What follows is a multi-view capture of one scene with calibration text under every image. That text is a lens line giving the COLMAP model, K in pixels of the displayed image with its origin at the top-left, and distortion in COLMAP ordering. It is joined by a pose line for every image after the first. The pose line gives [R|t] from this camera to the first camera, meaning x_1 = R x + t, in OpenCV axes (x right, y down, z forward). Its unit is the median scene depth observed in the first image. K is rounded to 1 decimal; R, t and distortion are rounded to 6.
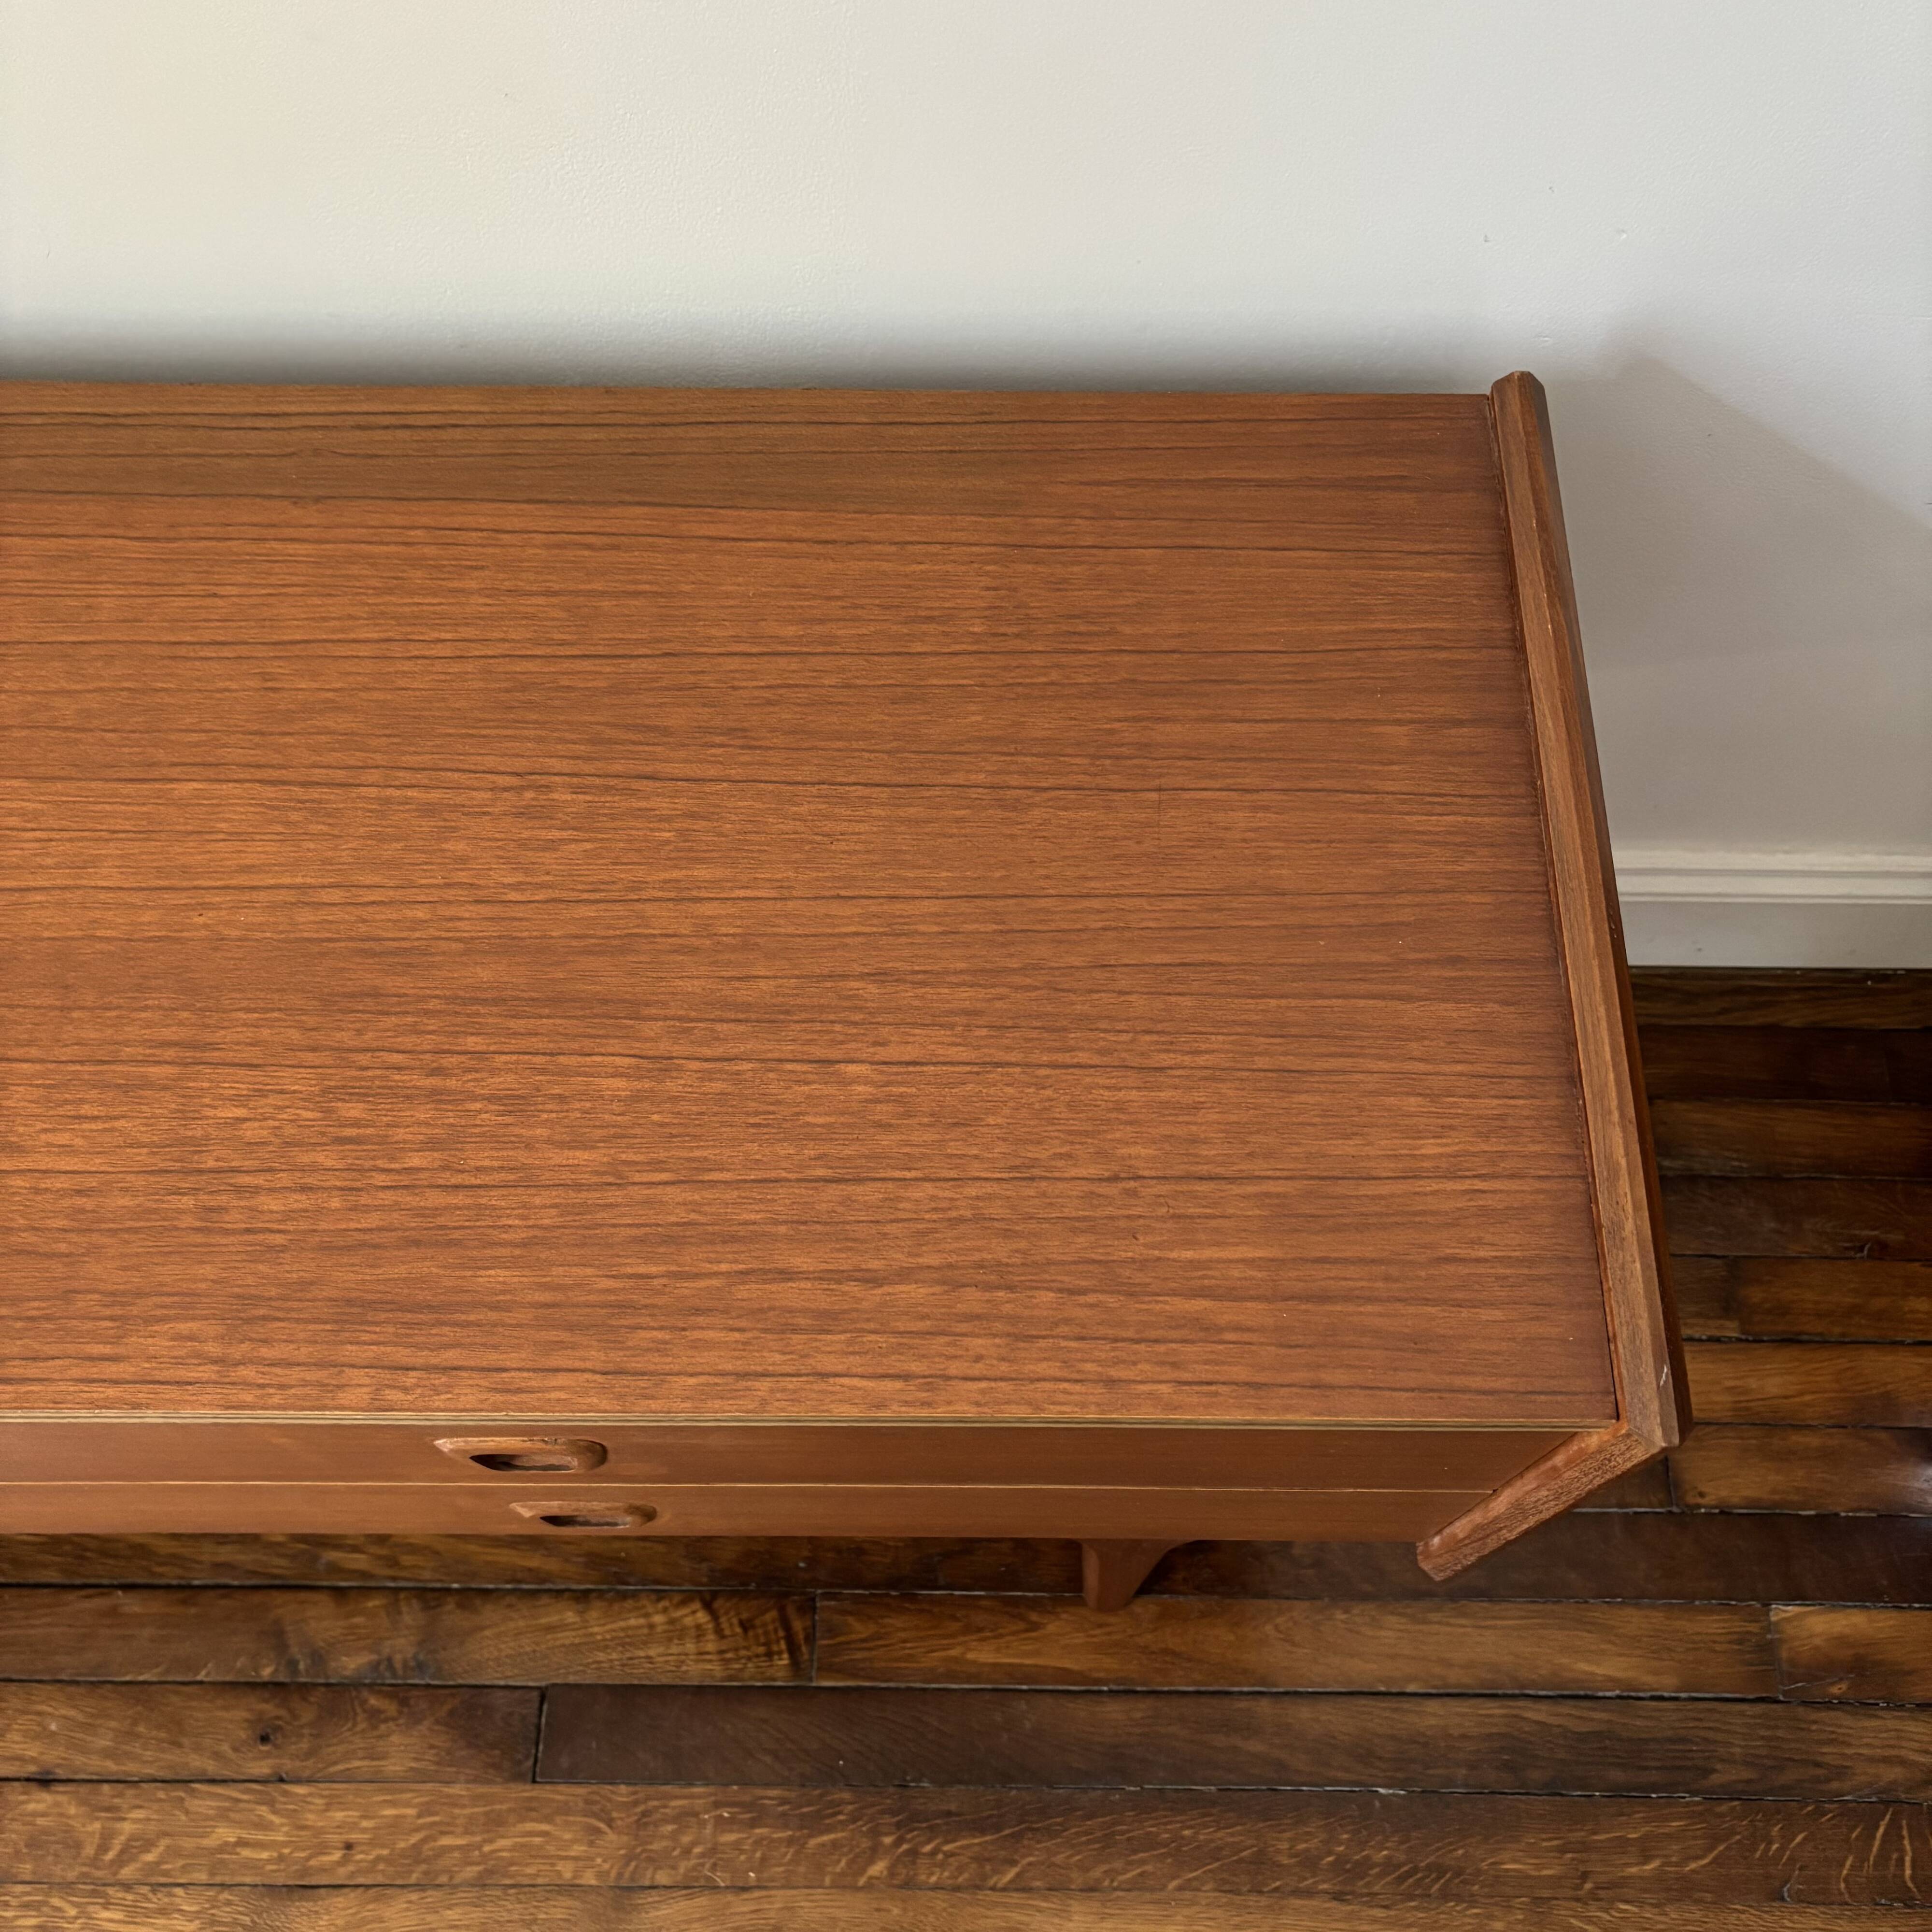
lens RADIAL K [[1970.5, 0, 963.9], [0, 1970.5, 981.7], [0, 0, 1]] dist [0.021476, 0.000000]
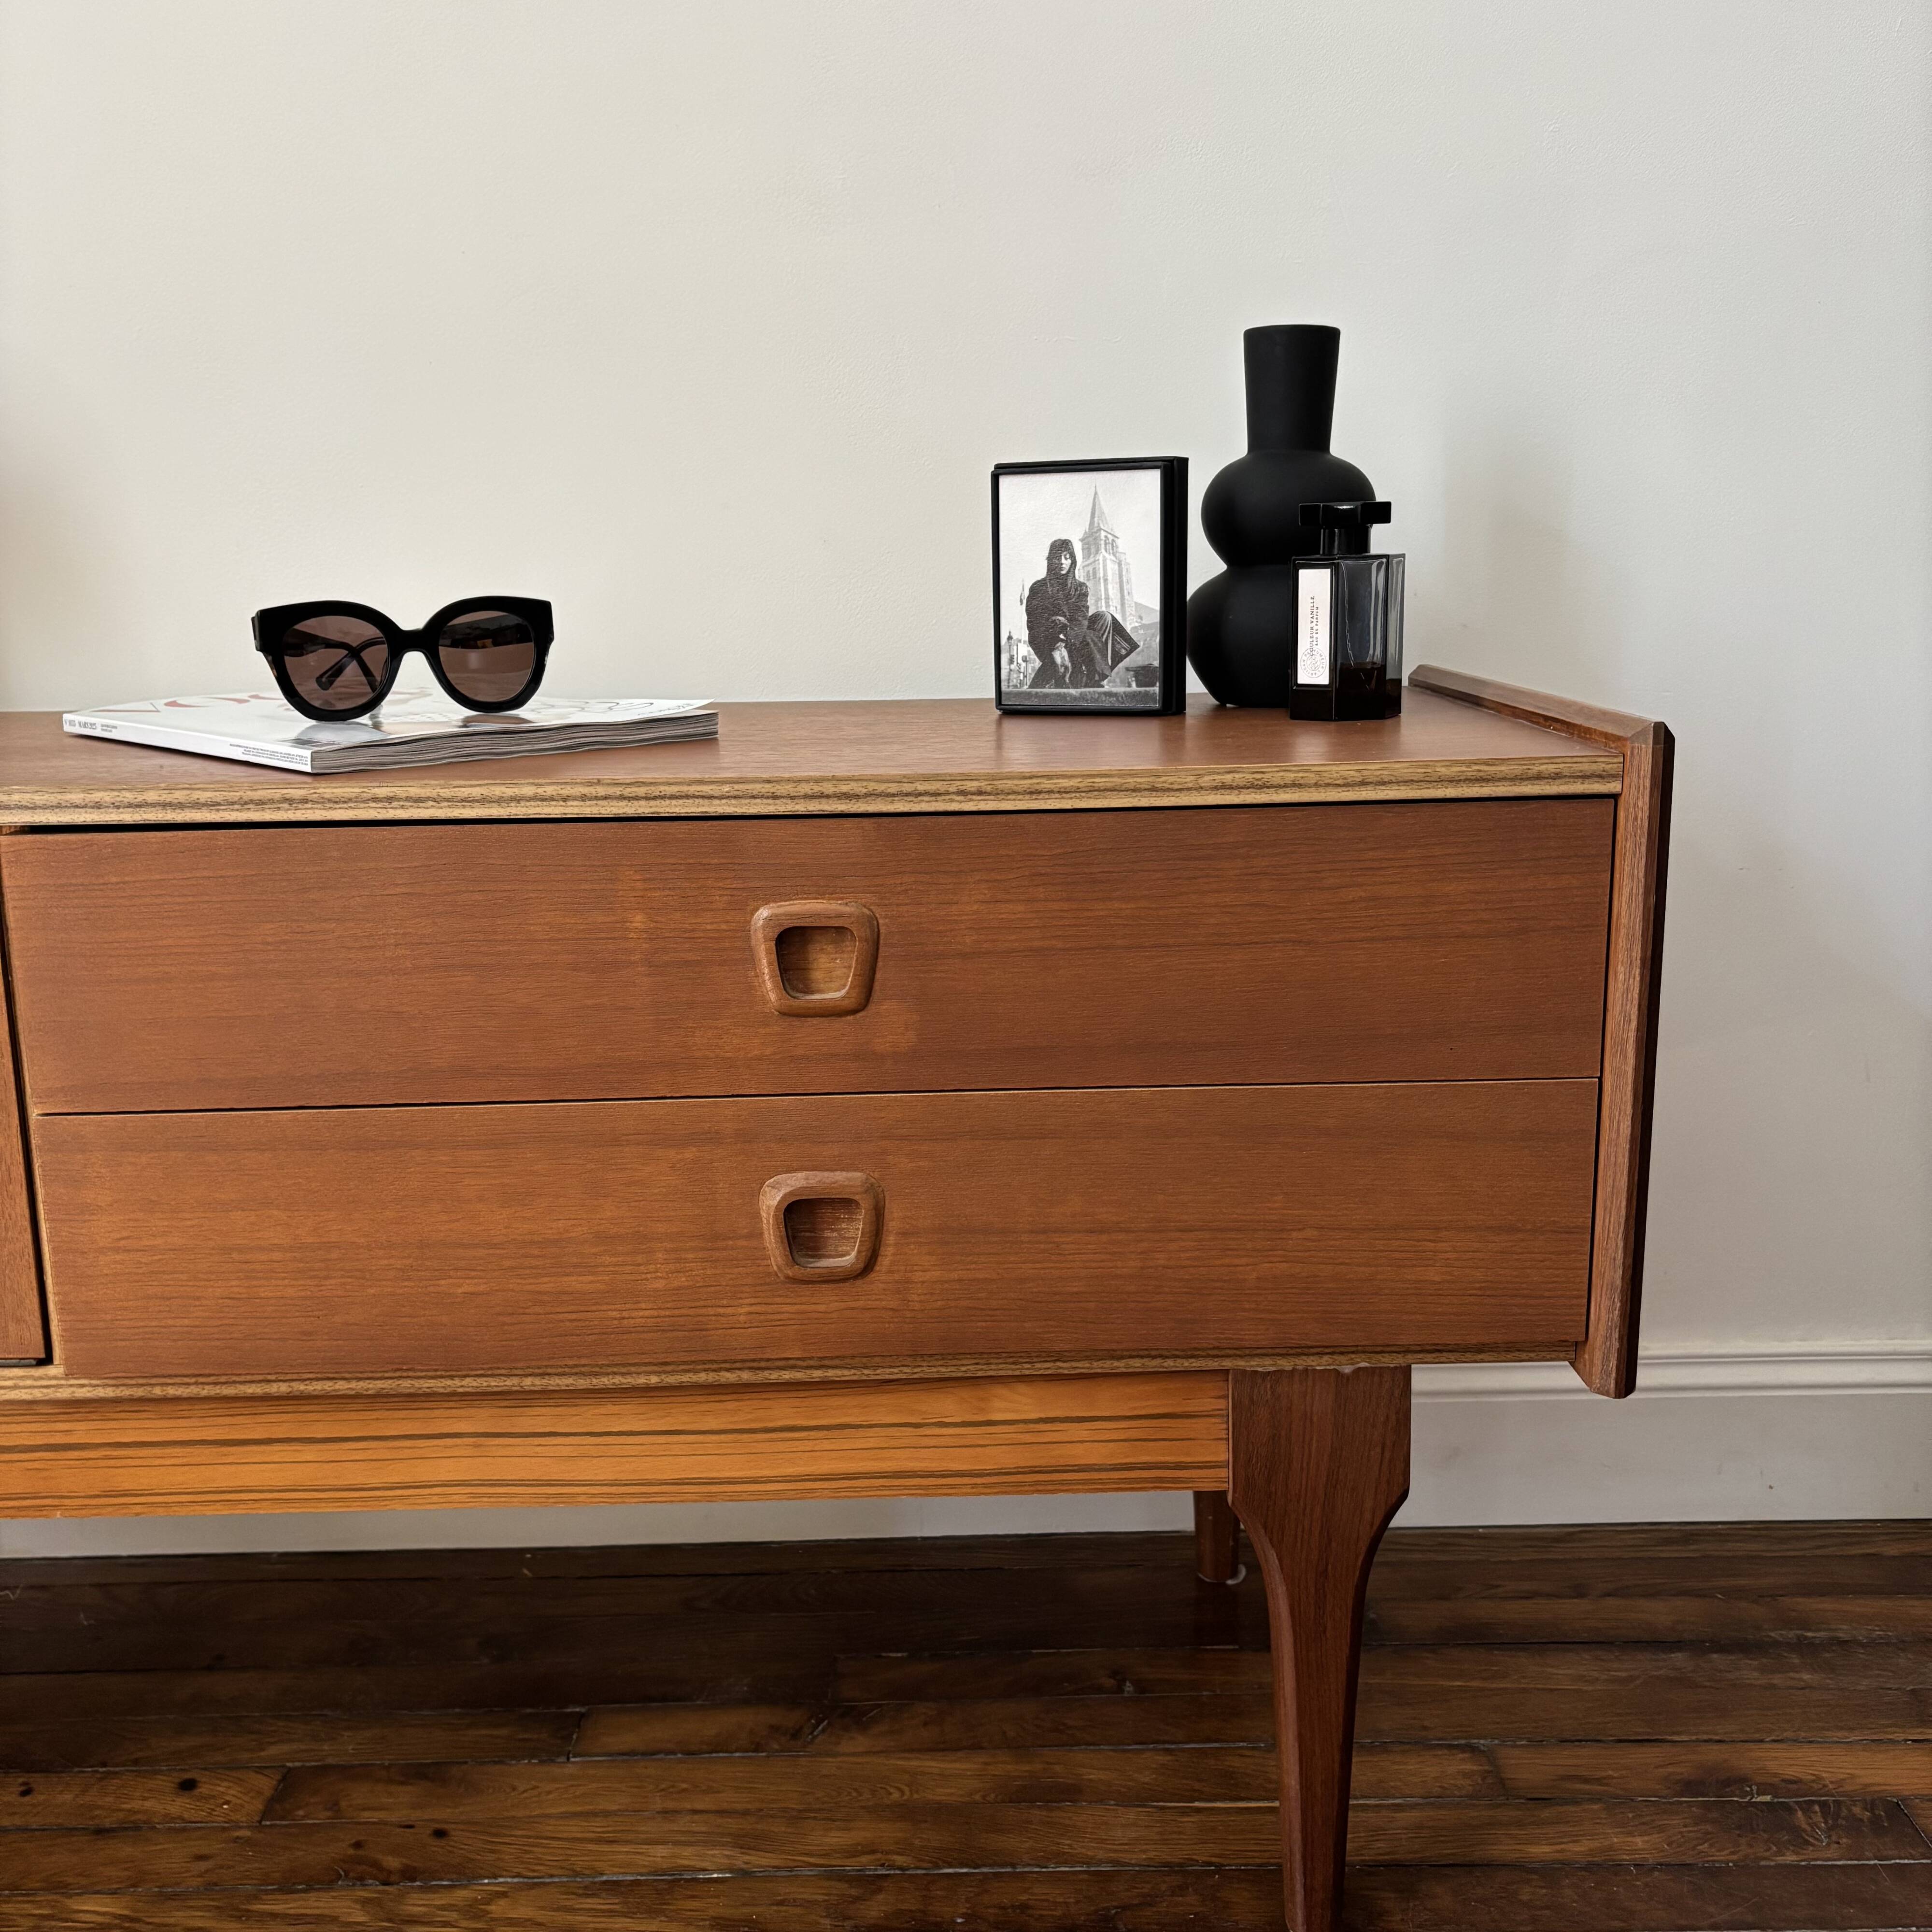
lens RADIAL K [[1970.5, 0, 953.6], [0, 1970.5, 972.8], [0, 0, 1]] dist [0.021476, 0.000000]
pose [[0.999693, -0.022541, 0.010280, -0.089033], [0.021700, 0.596512, -0.802310, 0.785813], [0.011953, 0.802287, 0.596819, 0.154603]]
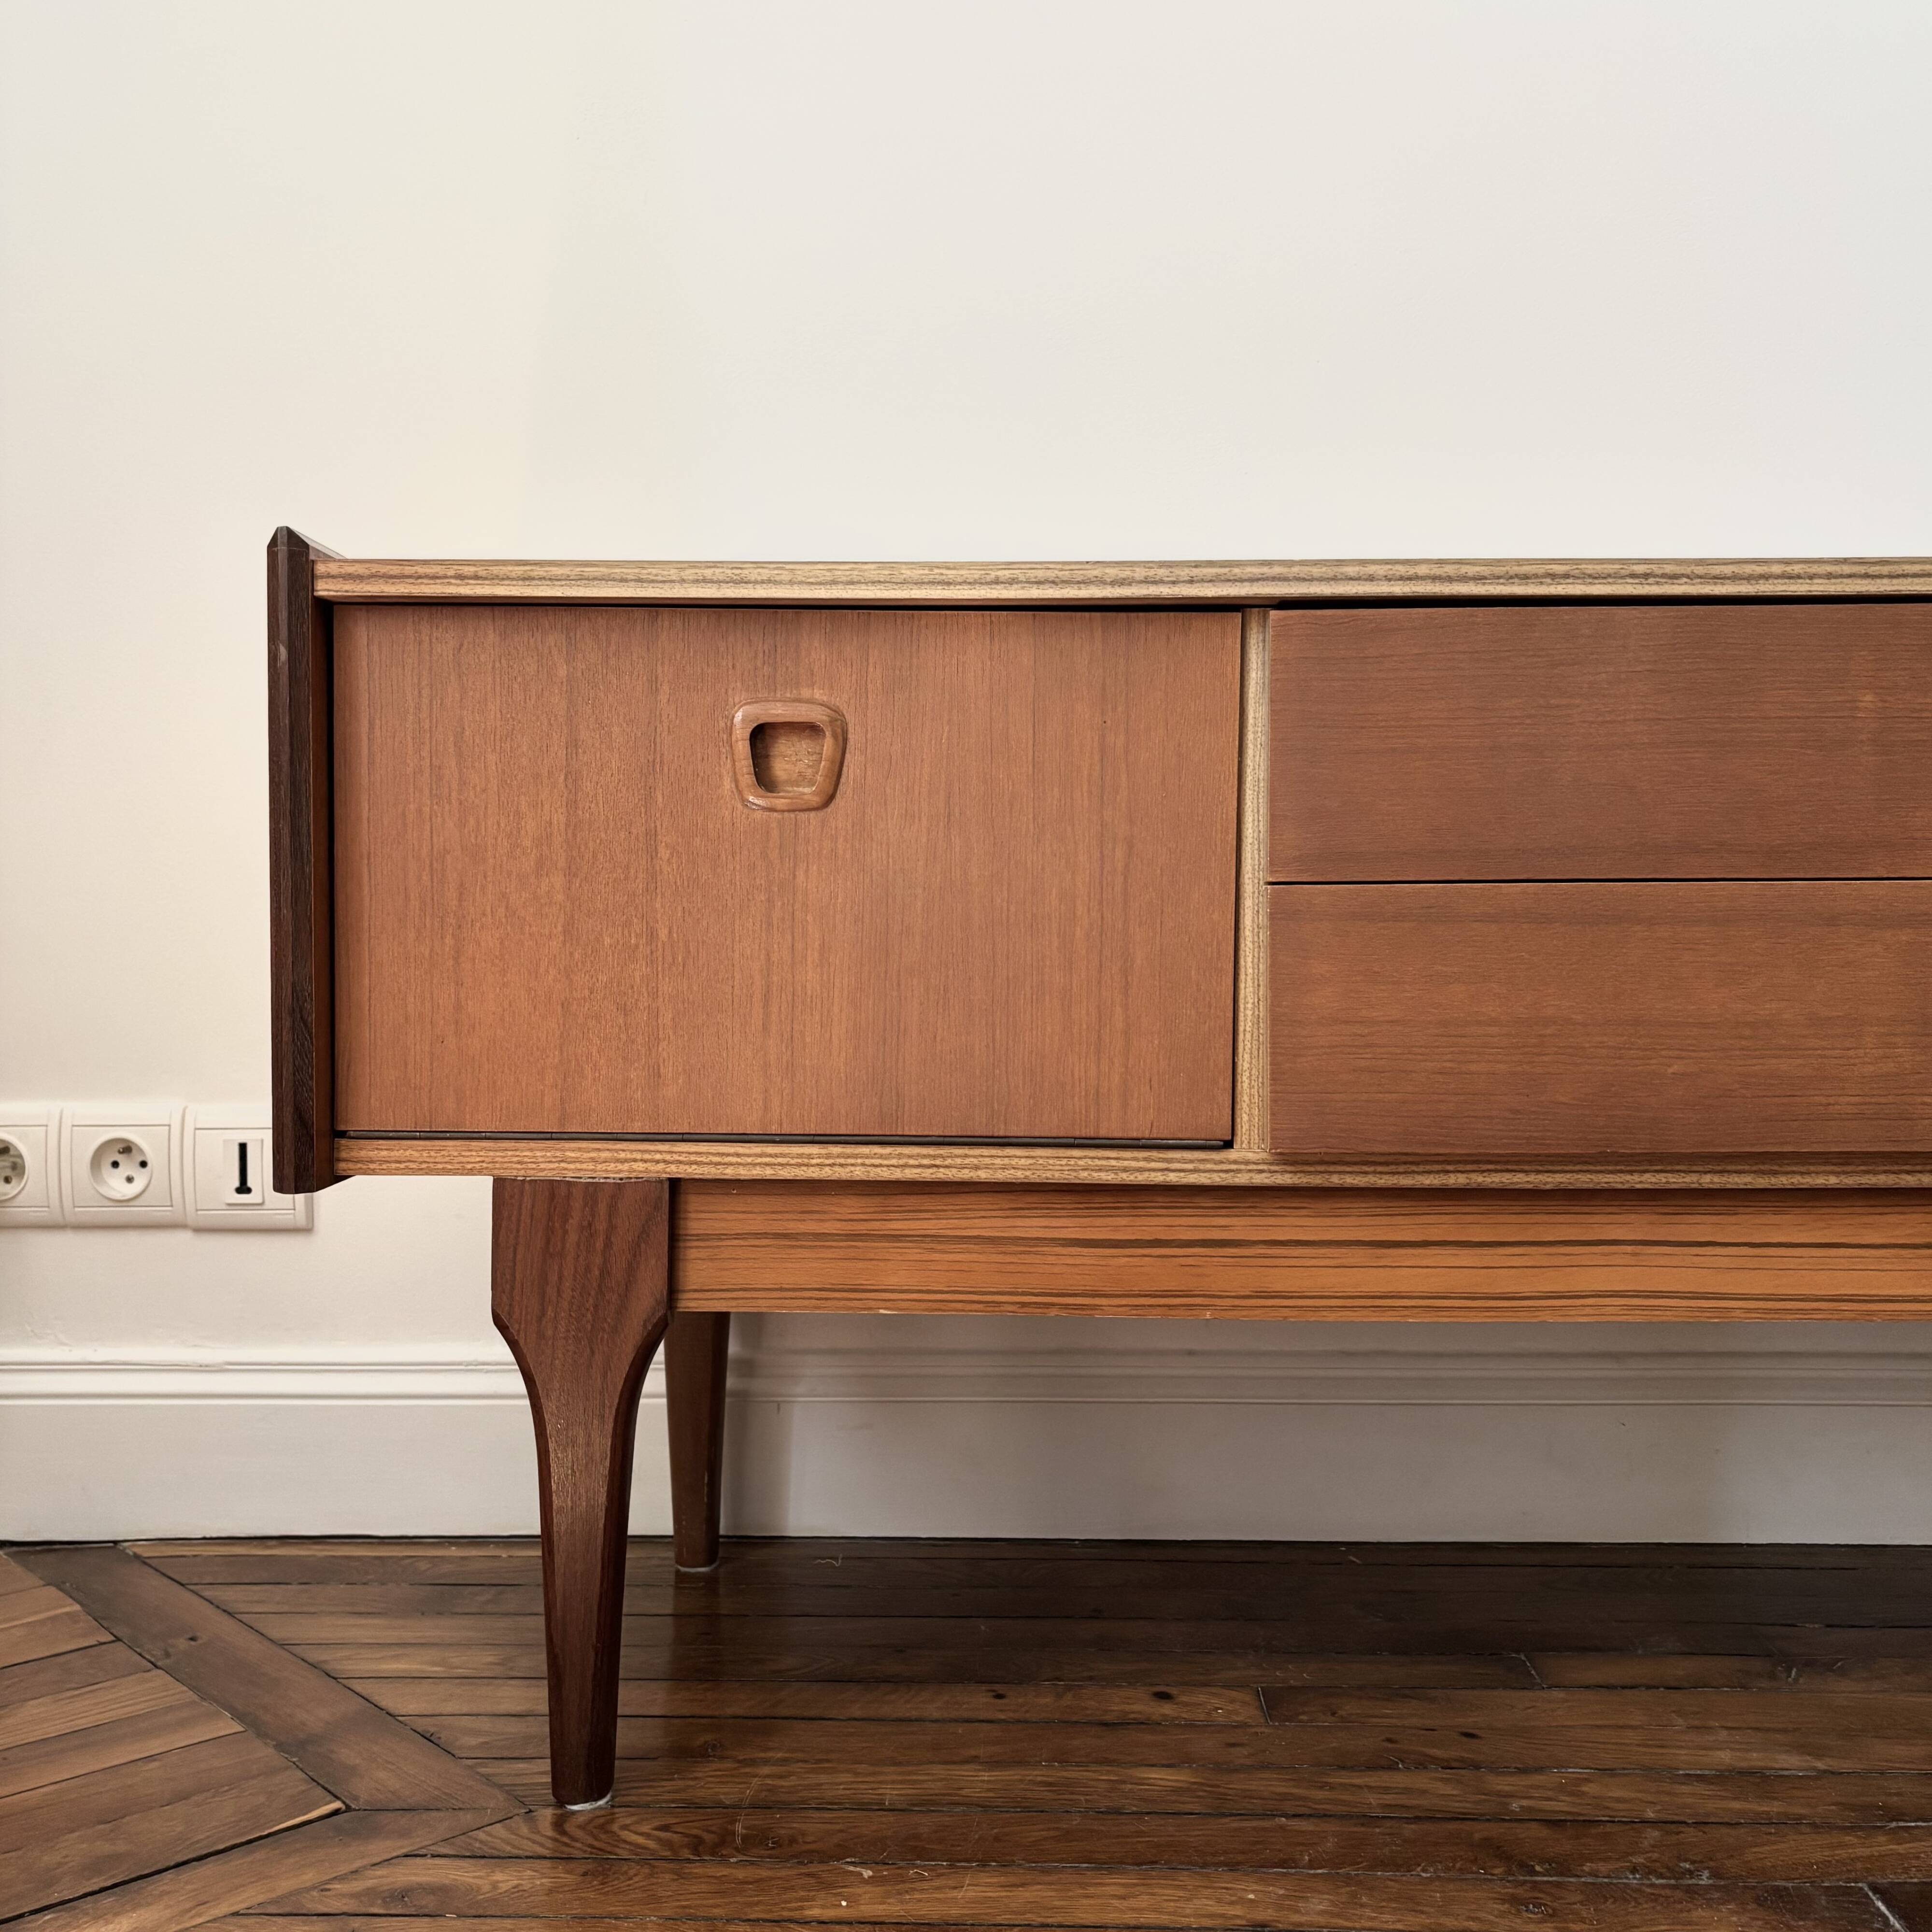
lens RADIAL K [[1970.5, 0, 945.1], [0, 1970.5, 978.8], [0, 0, 1]] dist [0.021476, 0.000000]
pose [[0.999913, -0.001888, -0.013060, -0.580469], [-0.010903, 0.439336, -0.898257, 0.934976], [0.007434, 0.898321, 0.439277, 0.345051]]
